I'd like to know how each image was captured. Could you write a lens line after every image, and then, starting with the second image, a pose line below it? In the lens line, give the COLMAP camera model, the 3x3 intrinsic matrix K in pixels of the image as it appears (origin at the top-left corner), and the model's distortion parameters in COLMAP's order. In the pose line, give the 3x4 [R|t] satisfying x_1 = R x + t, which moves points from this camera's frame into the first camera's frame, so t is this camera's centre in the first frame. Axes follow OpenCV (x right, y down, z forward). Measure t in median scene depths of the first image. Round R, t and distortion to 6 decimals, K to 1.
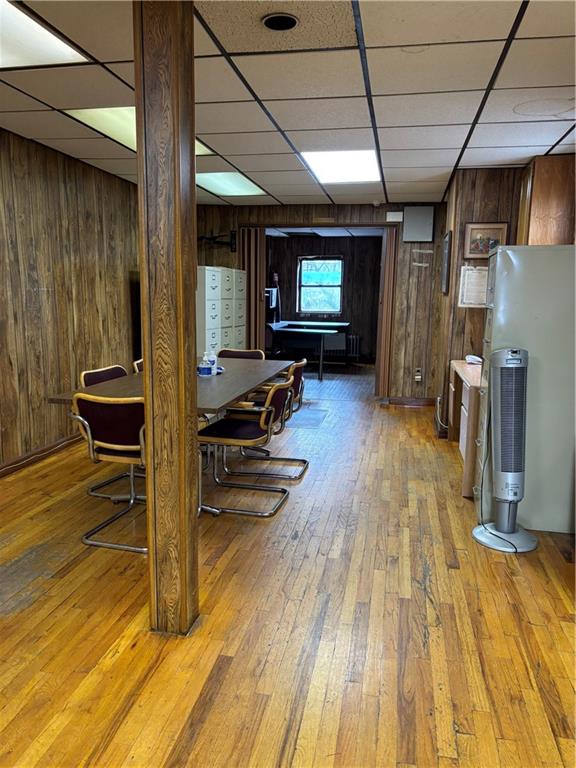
lens RADIAL K [[578.0, 0, 286.7], [0, 578.0, 383.2], [0, 0, 1]] dist [0.009162, 0.014965]
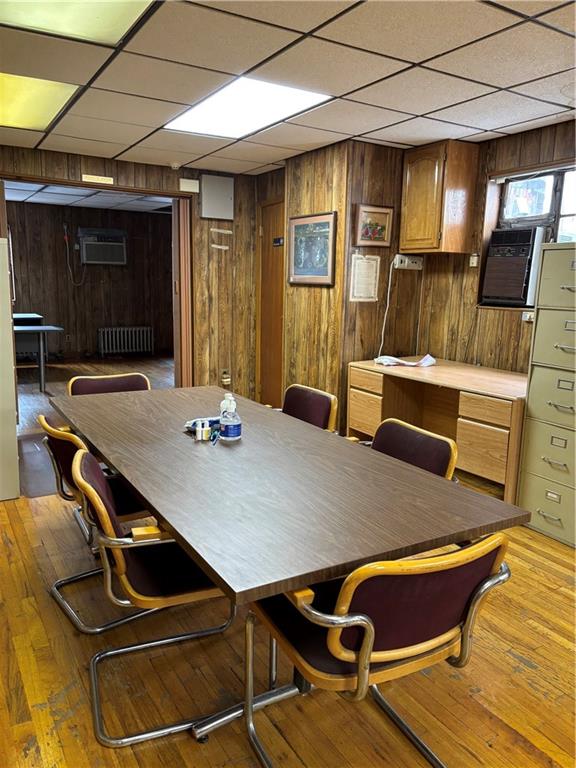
lens RADIAL K [[578.0, 0, 286.4], [0, 578.0, 389.3], [0, 0, 1]] dist [0.009162, 0.014965]
pose [[0.748337, -0.124189, 0.651590, -0.272093], [0.092612, 0.992257, 0.082755, -0.060870], [-0.656822, -0.001583, 0.754044, 0.304769]]
